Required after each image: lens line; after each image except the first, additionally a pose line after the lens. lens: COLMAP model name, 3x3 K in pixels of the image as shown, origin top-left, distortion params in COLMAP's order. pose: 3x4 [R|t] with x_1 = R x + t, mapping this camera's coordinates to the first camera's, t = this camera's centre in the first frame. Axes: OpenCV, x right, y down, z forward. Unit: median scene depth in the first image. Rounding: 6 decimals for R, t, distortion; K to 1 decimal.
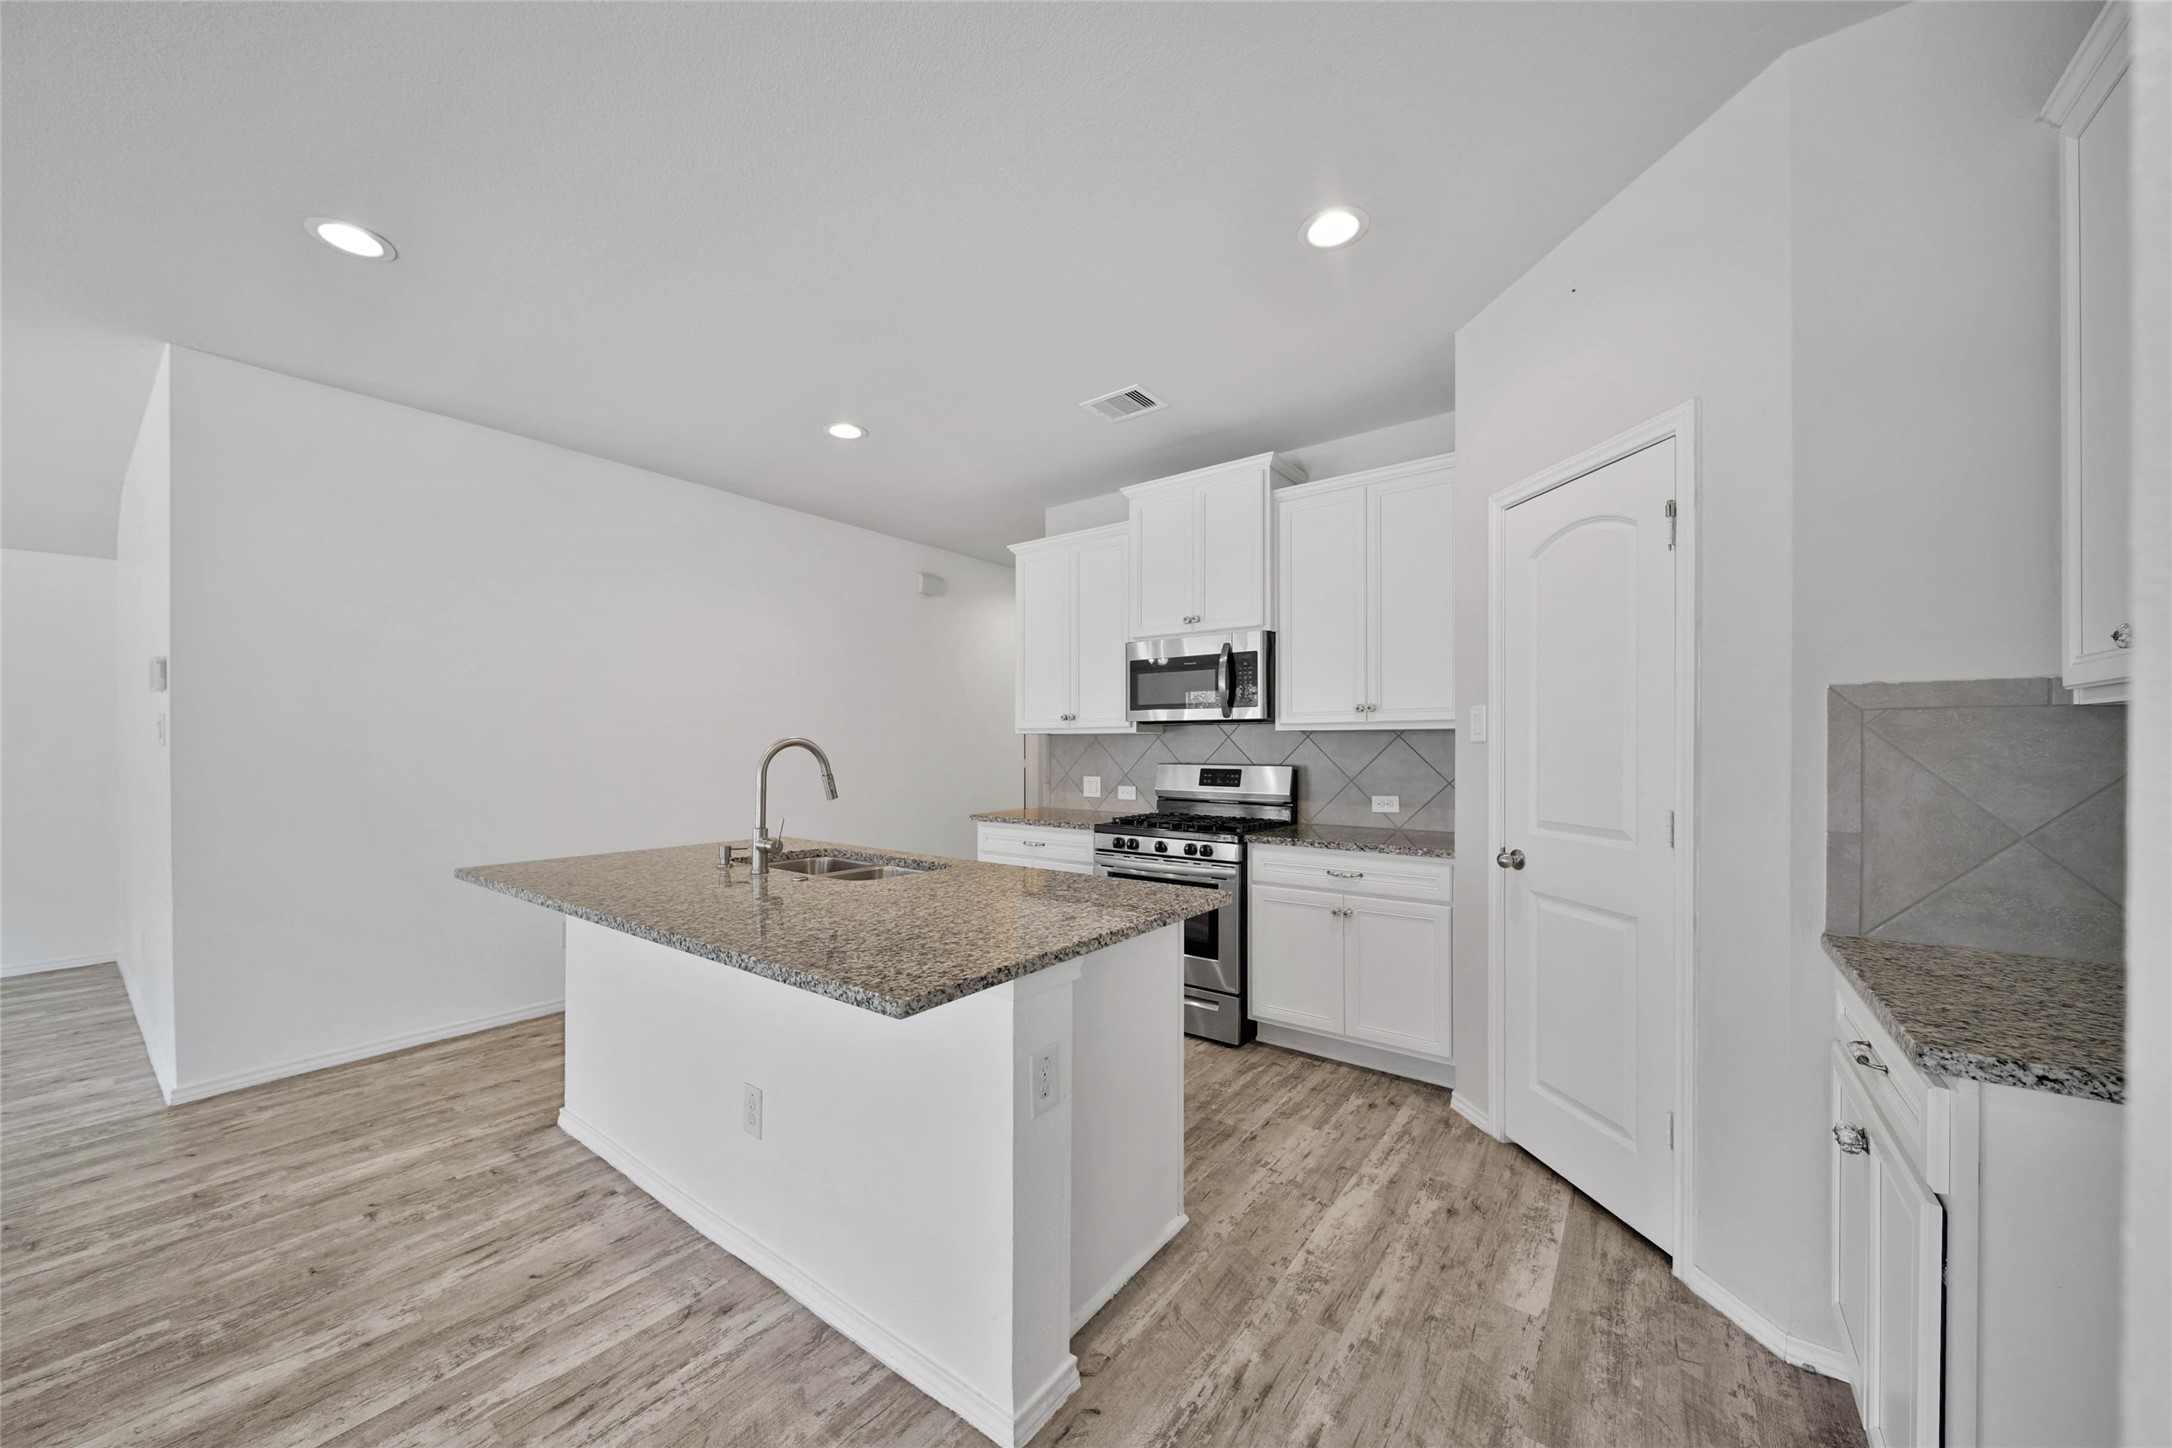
lens RADIAL K [[782.1, 0, 1079.2], [0, 782.1, 741.2], [0, 0, 1]] dist [-0.000670, -0.000355]
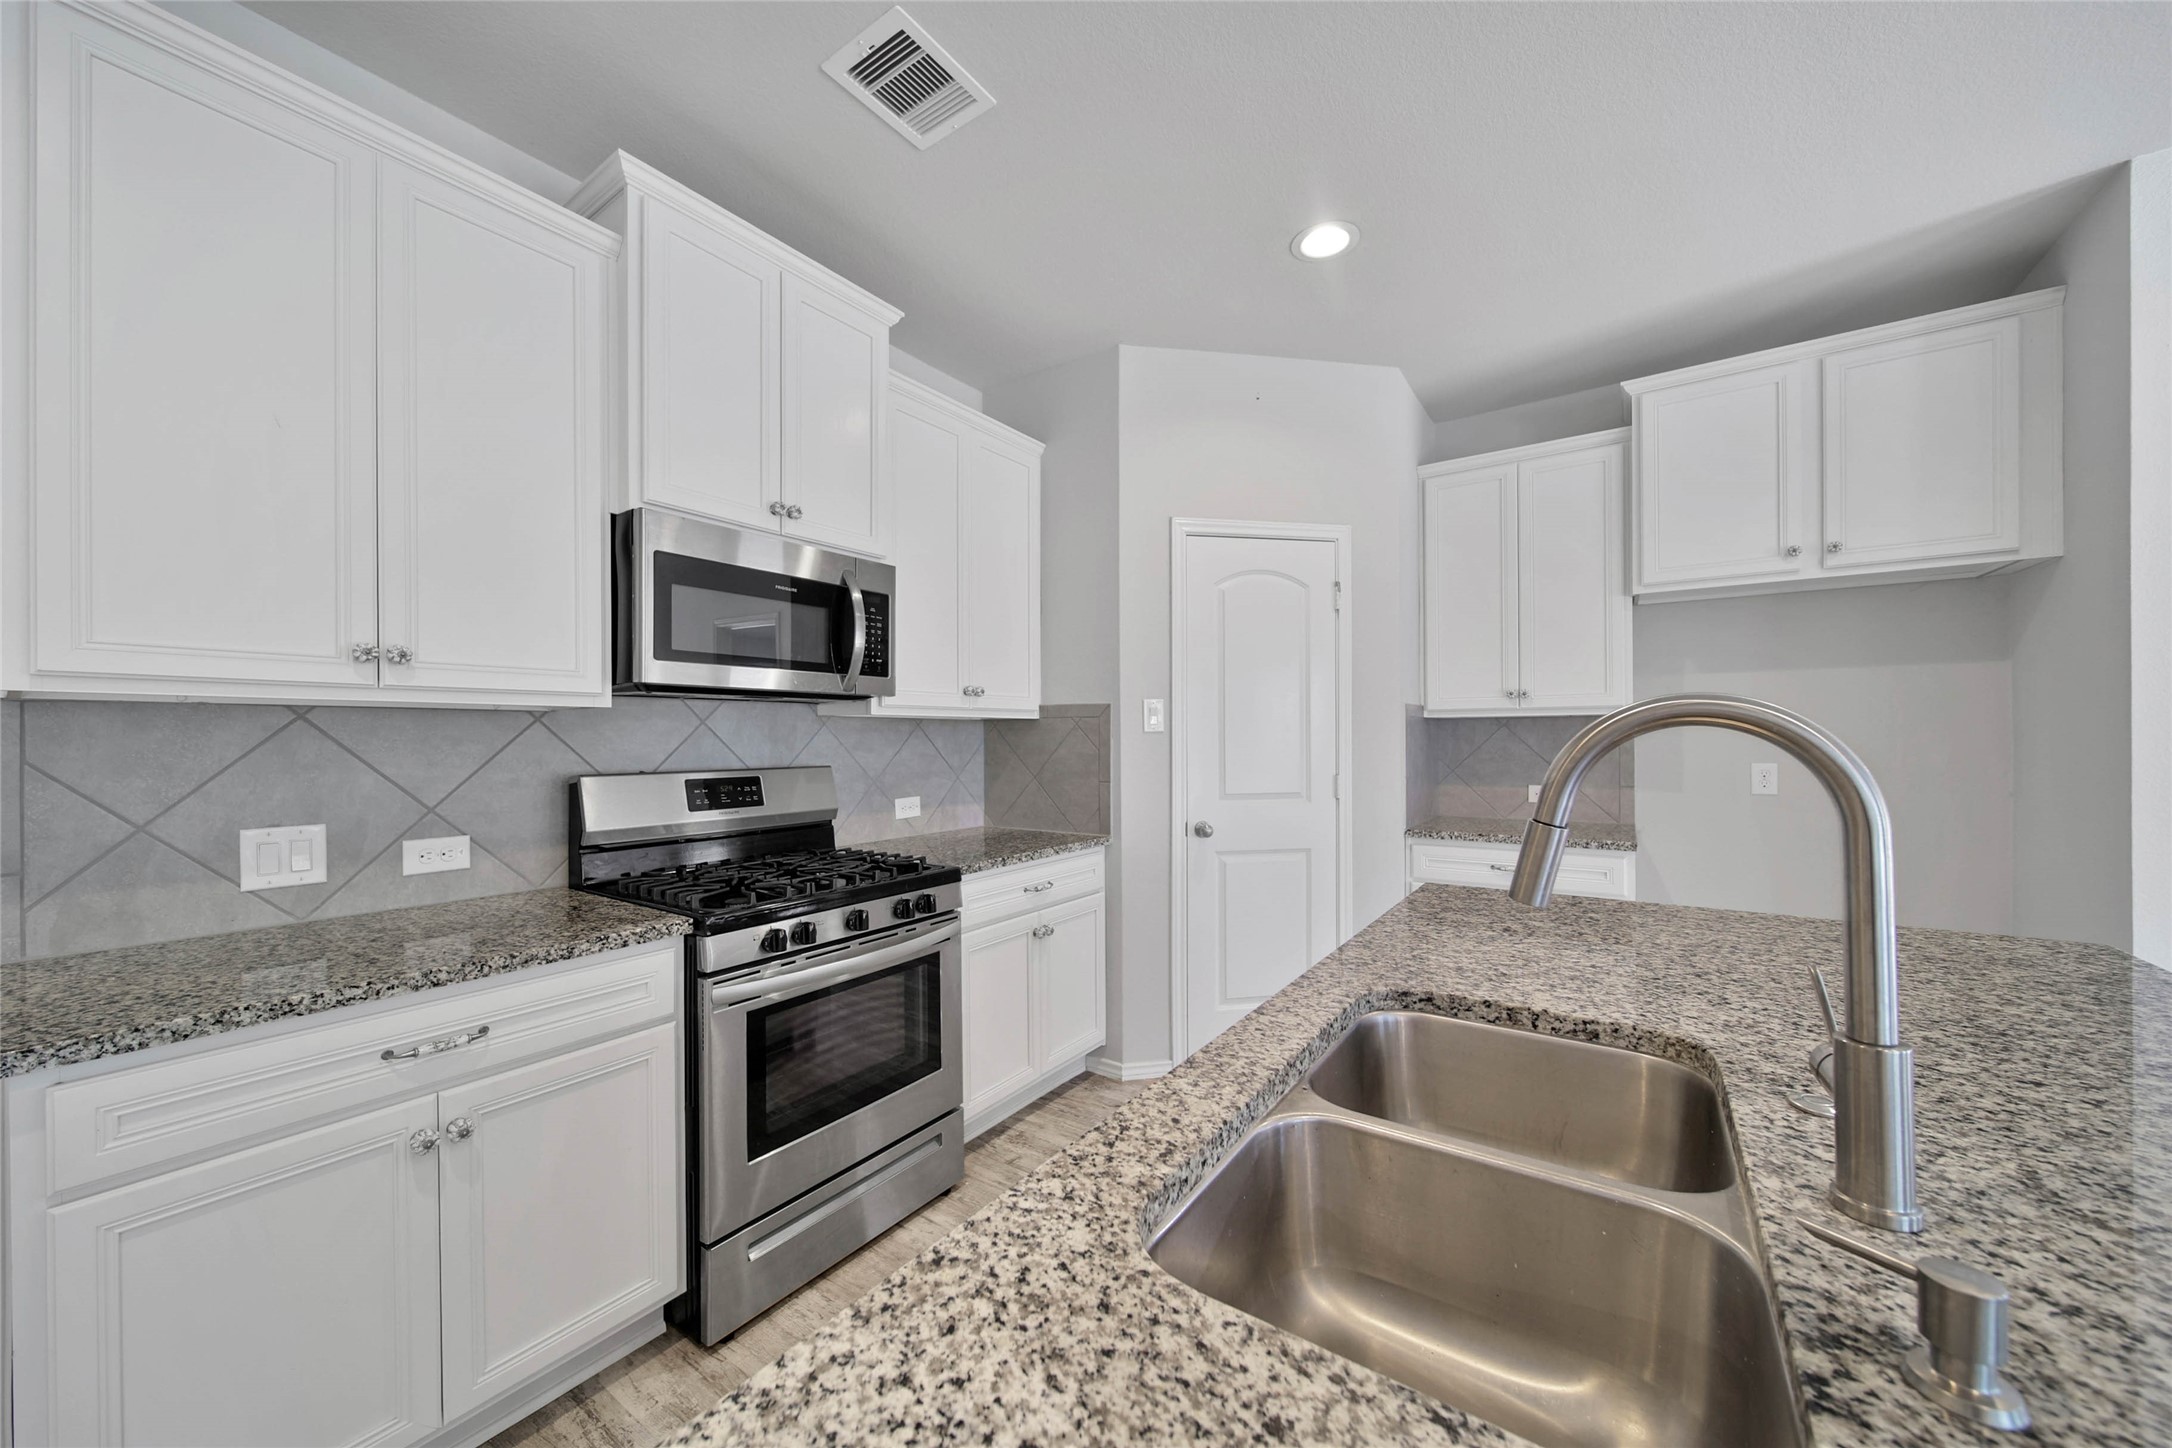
lens RADIAL K [[782.1, 0, 1087.0], [0, 782.1, 737.6], [0, 0, 1]] dist [-0.000670, -0.000355]
pose [[-0.045442, 0.000325, 0.998967, -0.412871], [-0.001122, 0.999999, -0.000377, 0.006467], [-0.998966, -0.001138, -0.045441, 0.792796]]
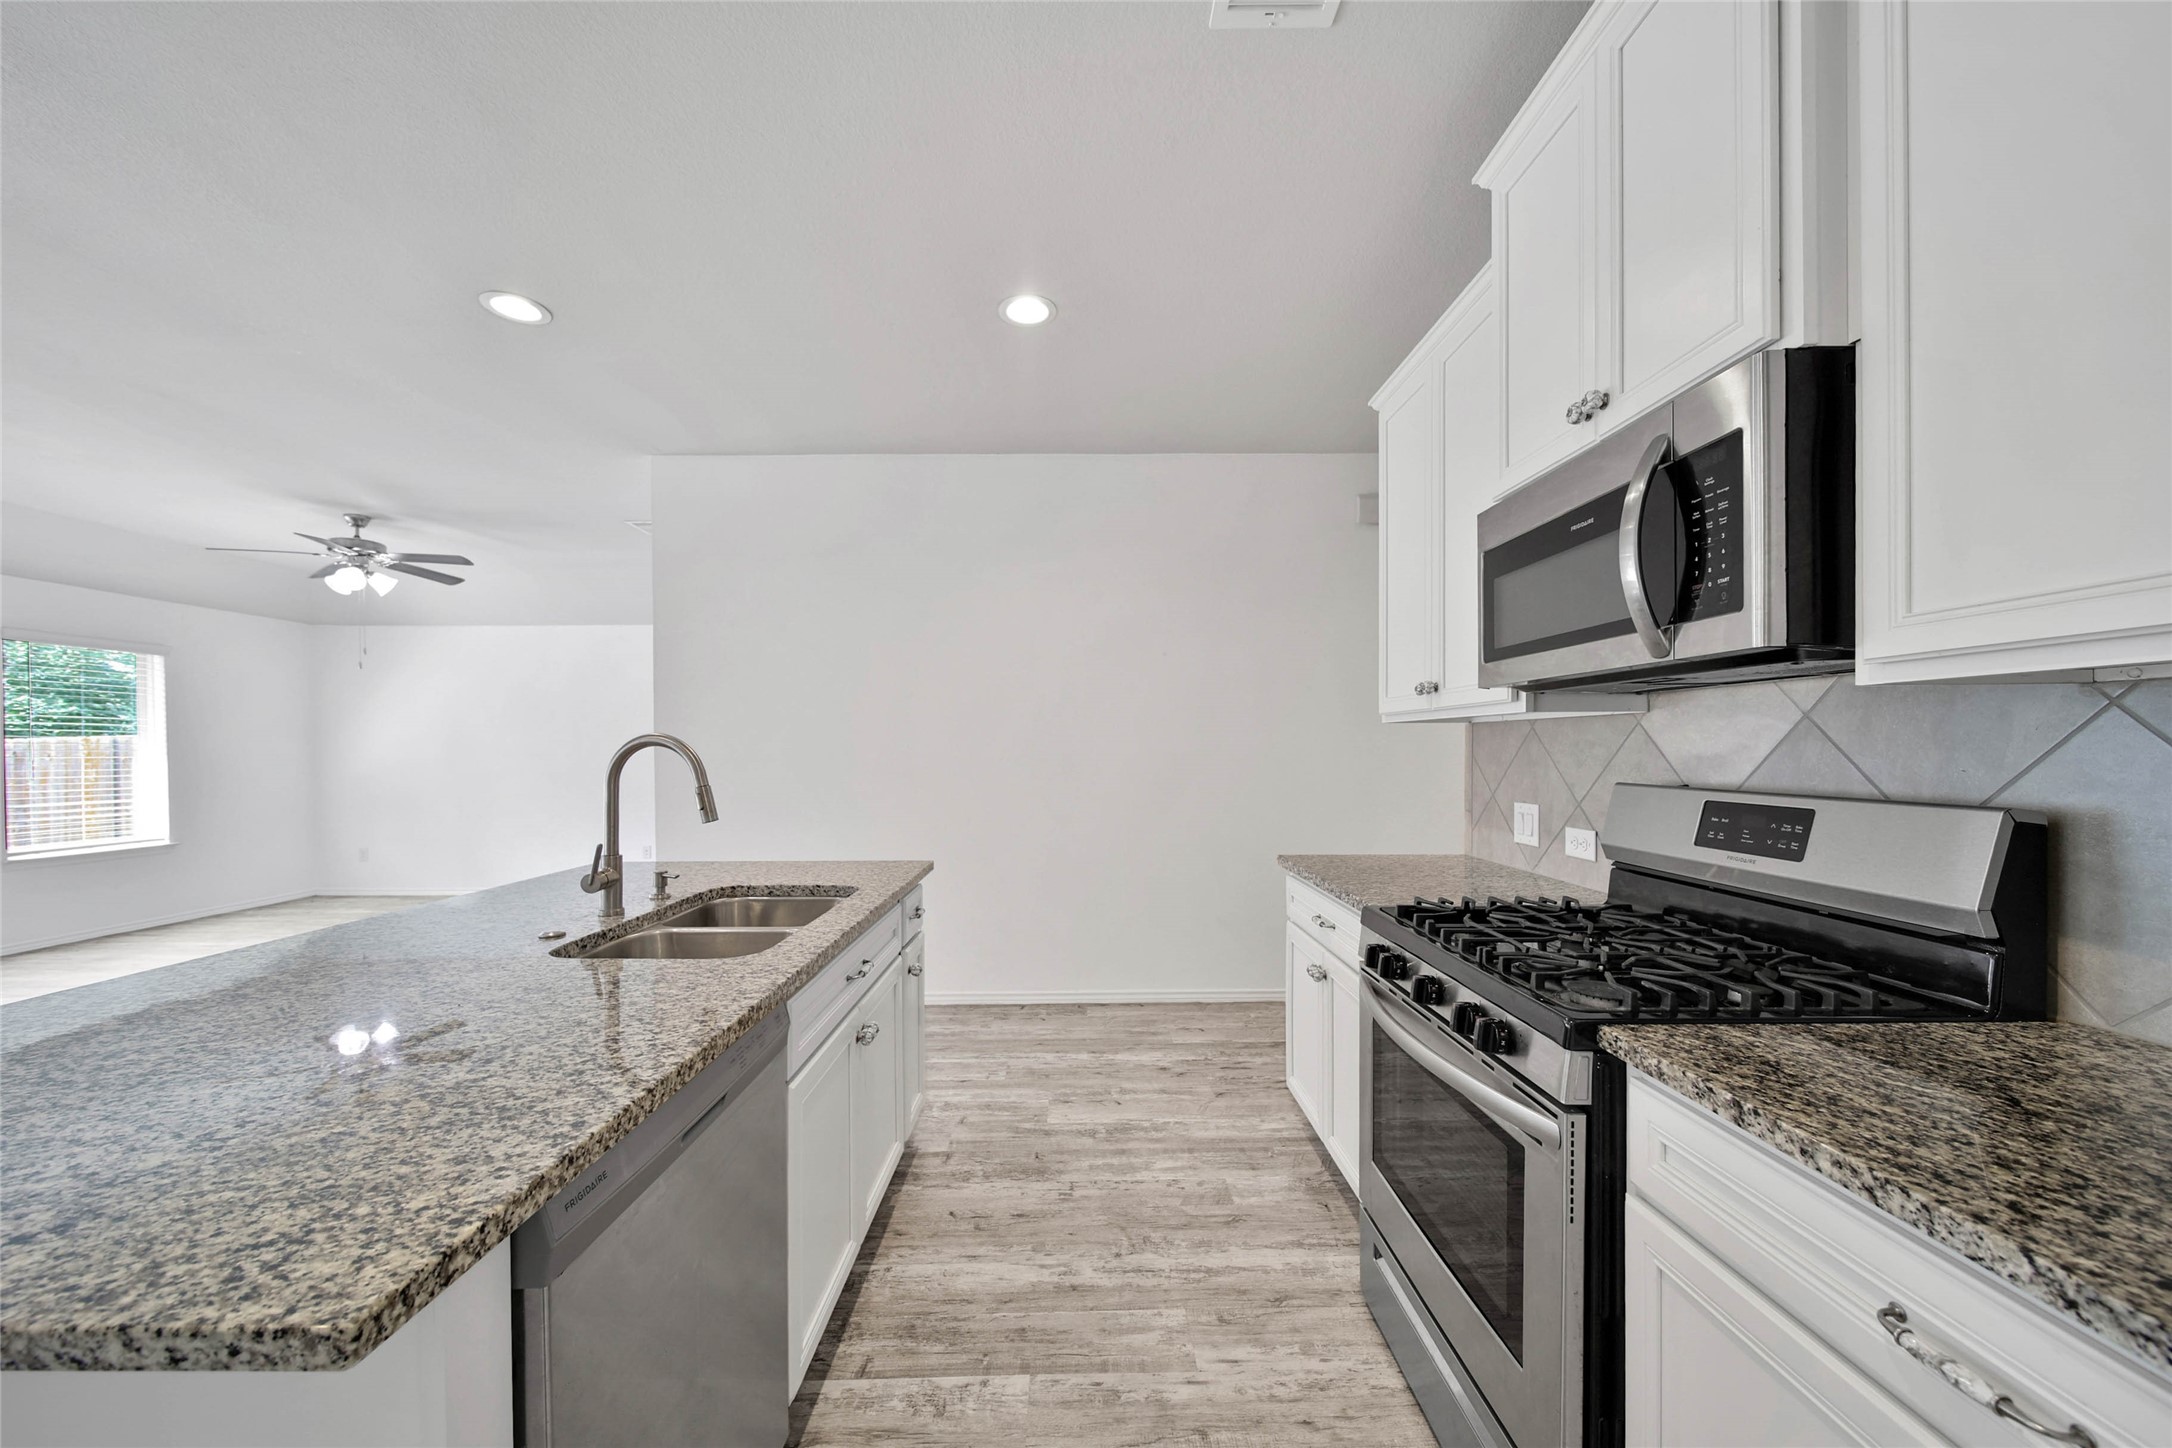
lens RADIAL K [[782.1, 0, 1081.3], [0, 782.1, 743.6], [0, 0, 1]] dist [-0.000670, -0.000355]
pose [[0.611528, -0.003820, -0.791214, 0.286180], [0.005630, 0.999984, -0.000477, 0.006299], [0.791203, -0.004163, 0.611539, 0.561291]]
